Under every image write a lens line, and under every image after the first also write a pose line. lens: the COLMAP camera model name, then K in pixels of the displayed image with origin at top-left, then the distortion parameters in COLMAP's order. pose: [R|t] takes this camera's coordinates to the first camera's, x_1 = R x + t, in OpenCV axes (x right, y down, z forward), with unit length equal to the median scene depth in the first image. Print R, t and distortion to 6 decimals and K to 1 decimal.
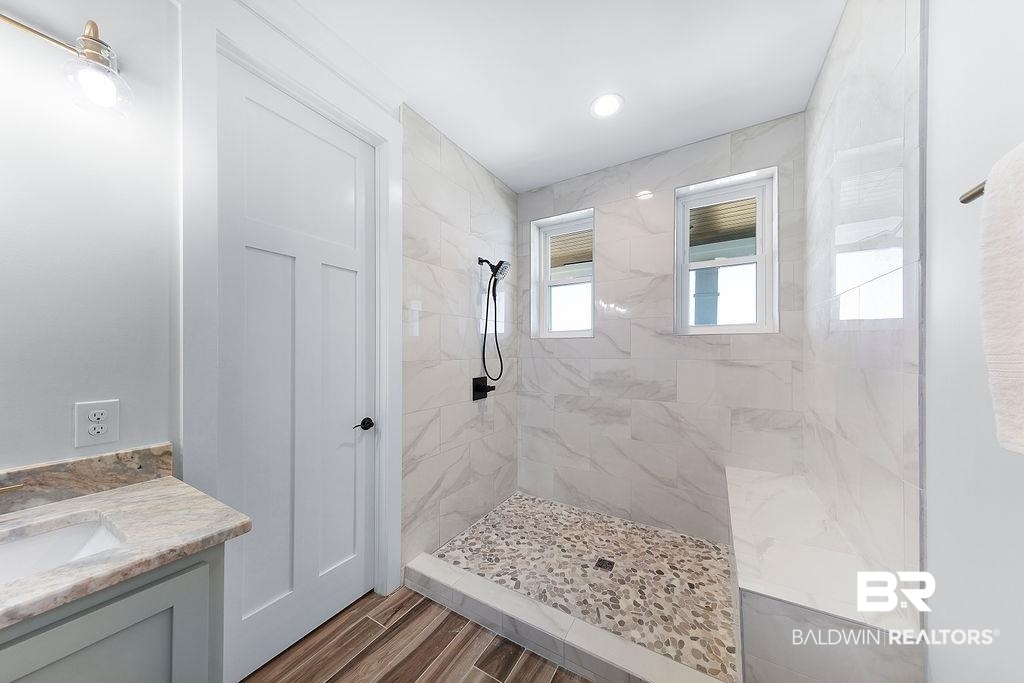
lens RADIAL K [[325.5, 0, 510.3], [0, 325.5, 348.9], [0, 0, 1]] dist [0.000565, 0.000005]
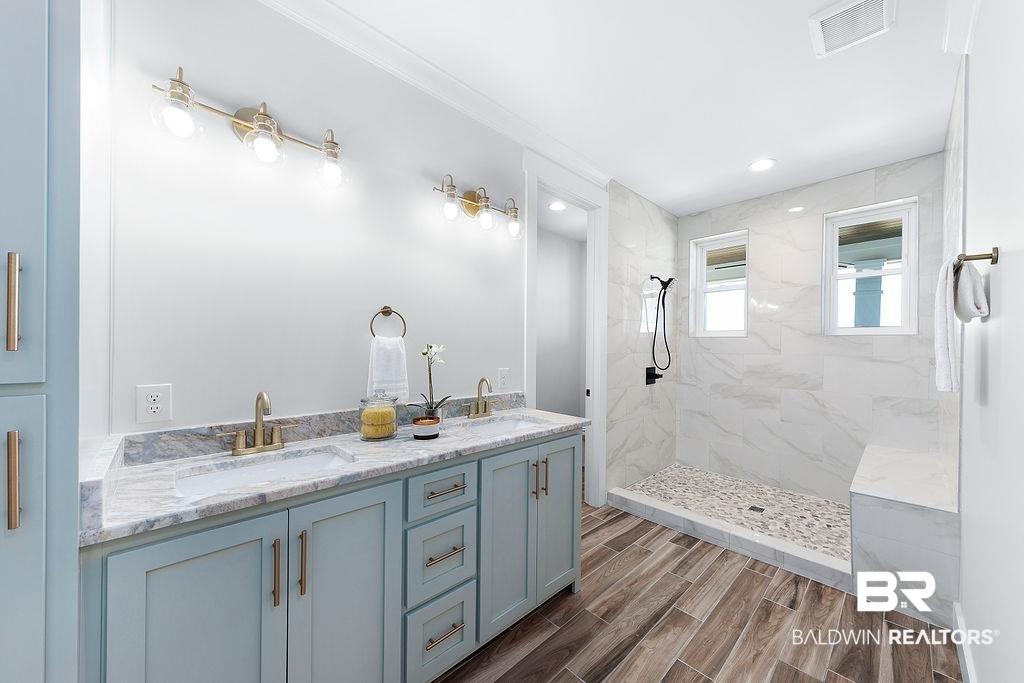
lens RADIAL K [[415.7, 0, 513.3], [0, 415.7, 345.1], [0, 0, 1]] dist [-0.001894, -0.000175]
pose [[0.973769, 0.009485, -0.227342, -0.261630], [-0.008609, 0.999951, 0.004844, -0.004383], [0.227377, -0.002759, 0.973803, -0.768682]]
